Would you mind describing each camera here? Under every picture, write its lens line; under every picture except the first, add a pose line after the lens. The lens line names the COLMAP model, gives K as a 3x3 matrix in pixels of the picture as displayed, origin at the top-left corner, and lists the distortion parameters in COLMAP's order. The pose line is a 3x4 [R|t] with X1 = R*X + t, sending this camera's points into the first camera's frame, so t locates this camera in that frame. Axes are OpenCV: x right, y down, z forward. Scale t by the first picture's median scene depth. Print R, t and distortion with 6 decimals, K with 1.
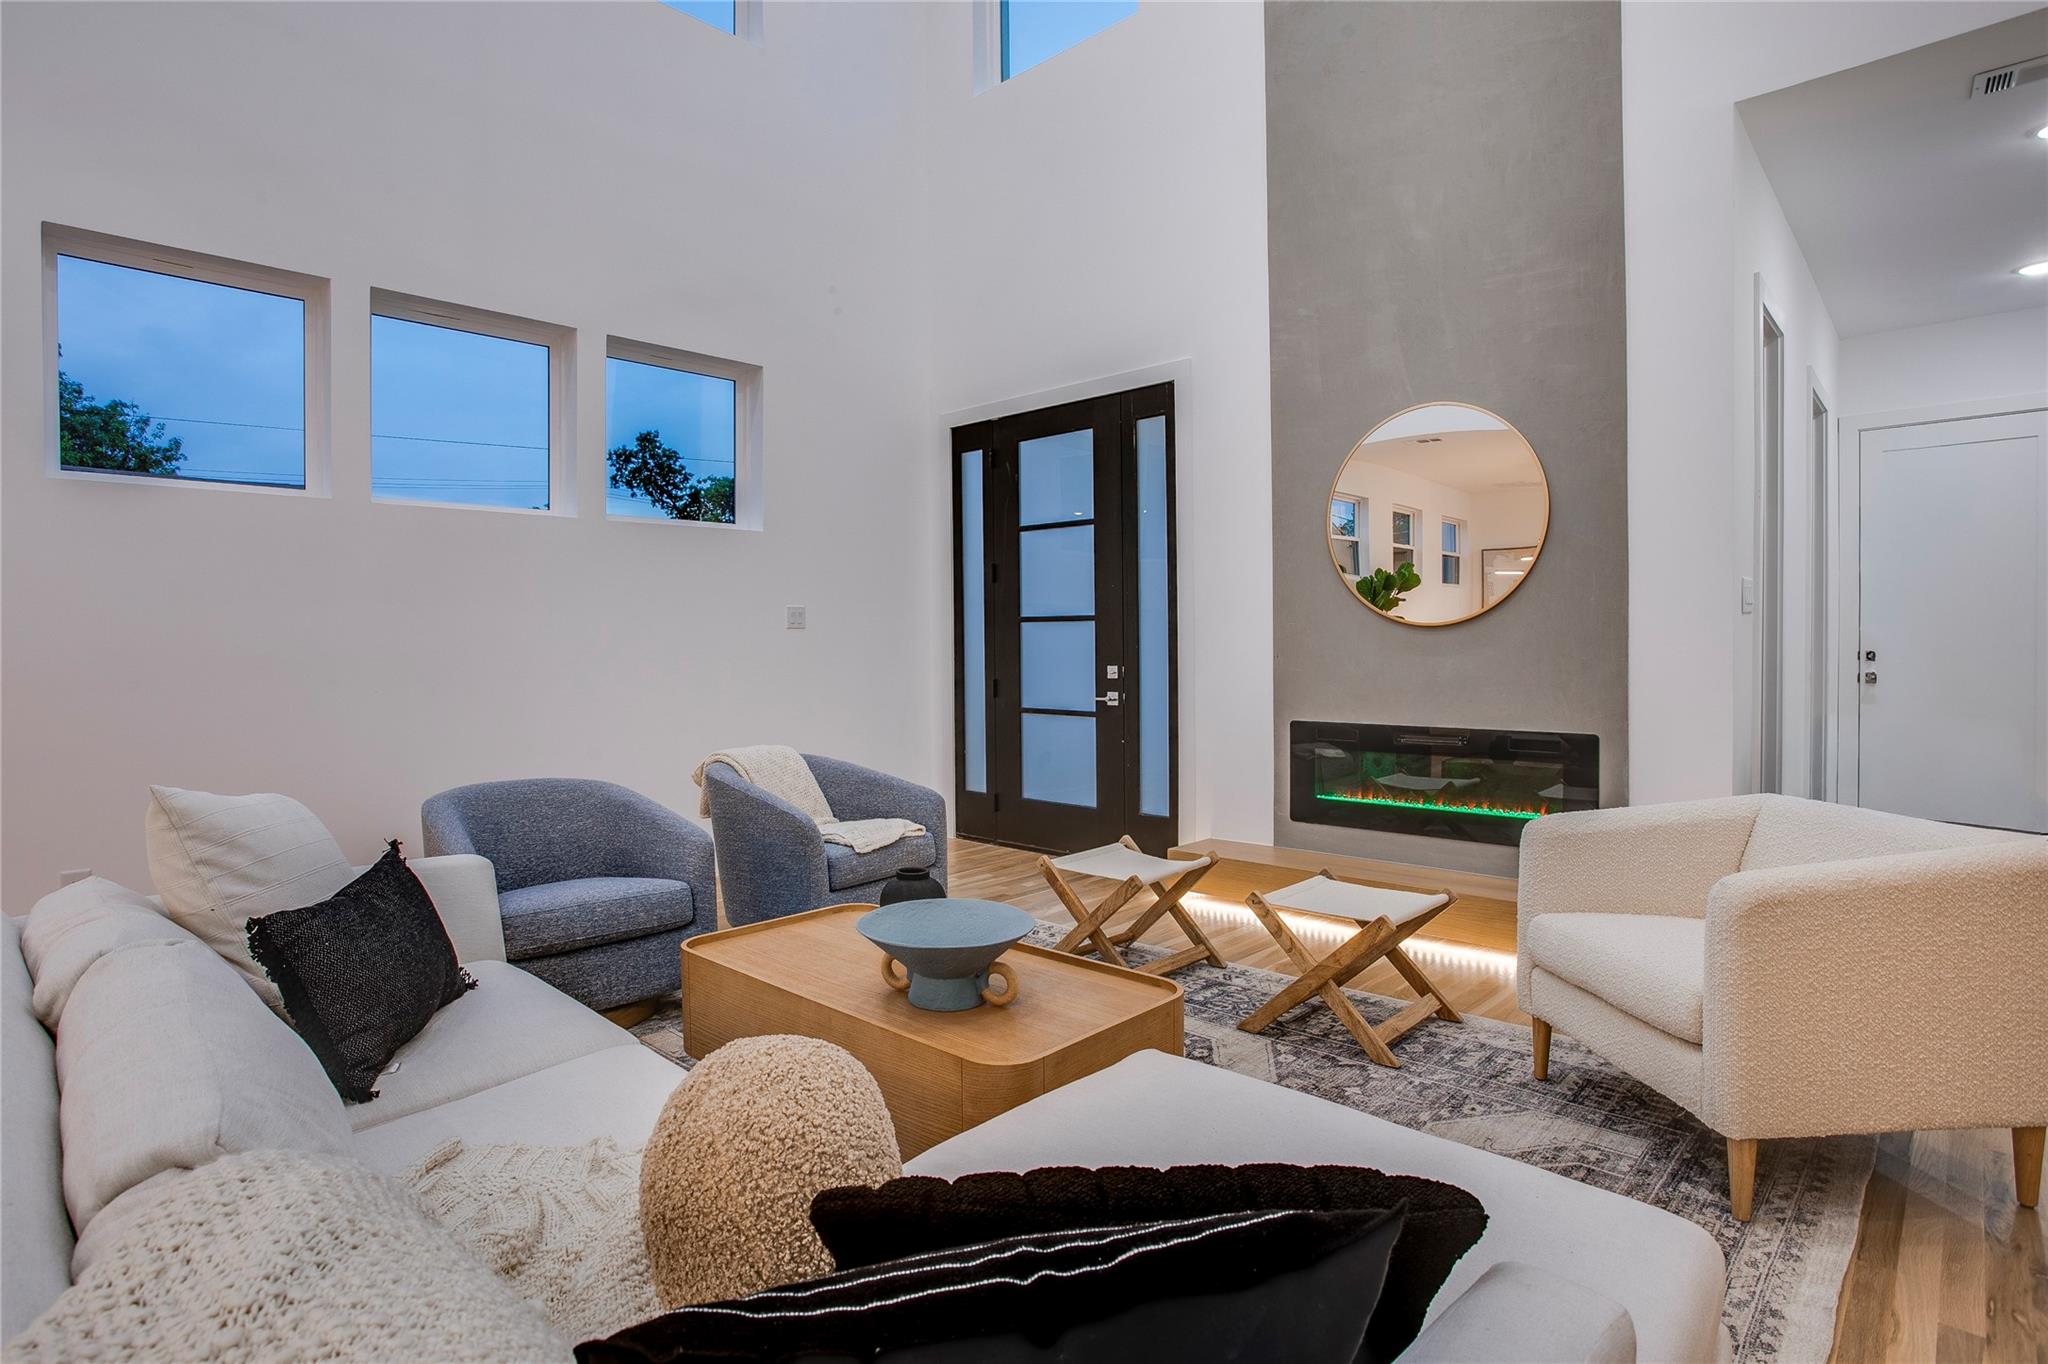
lens RADIAL K [[1037.0, 0, 1018.0], [0, 1037.0, 676.2], [0, 0, 1]] dist [-0.082509, 0.038118]
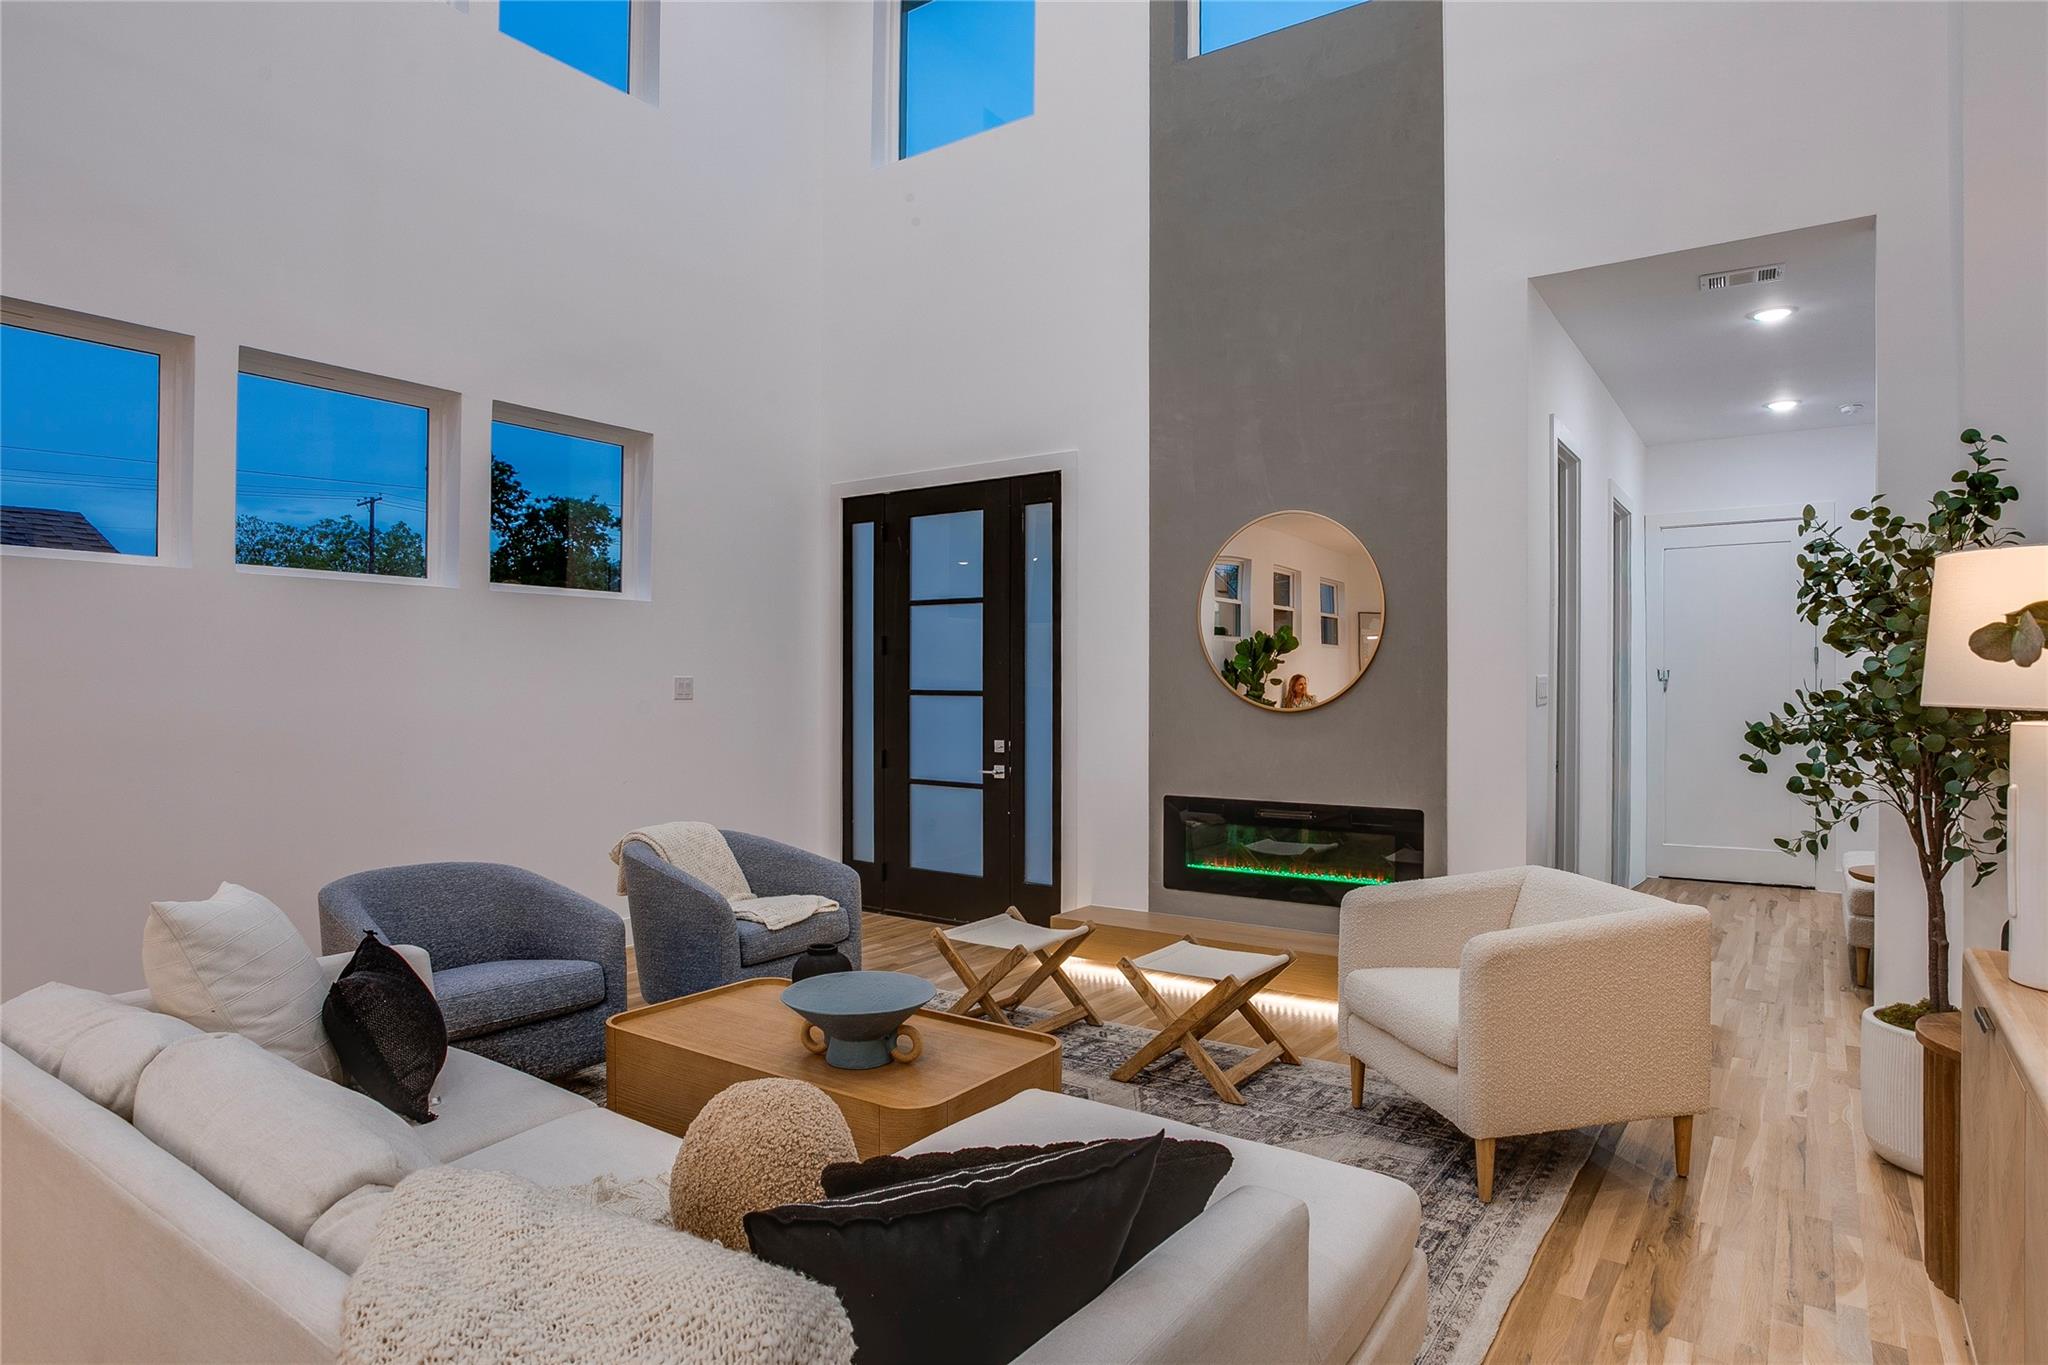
lens RADIAL K [[1115.0, 0, 1099.2], [0, 1115.0, 658.5], [0, 0, 1]] dist [-0.094888, 0.085865]
pose [[0.983181, 0.015103, 0.182007, -0.024998], [-0.005095, 0.998455, -0.055331, -0.049095], [-0.182561, 0.053474, 0.981739, -0.203149]]
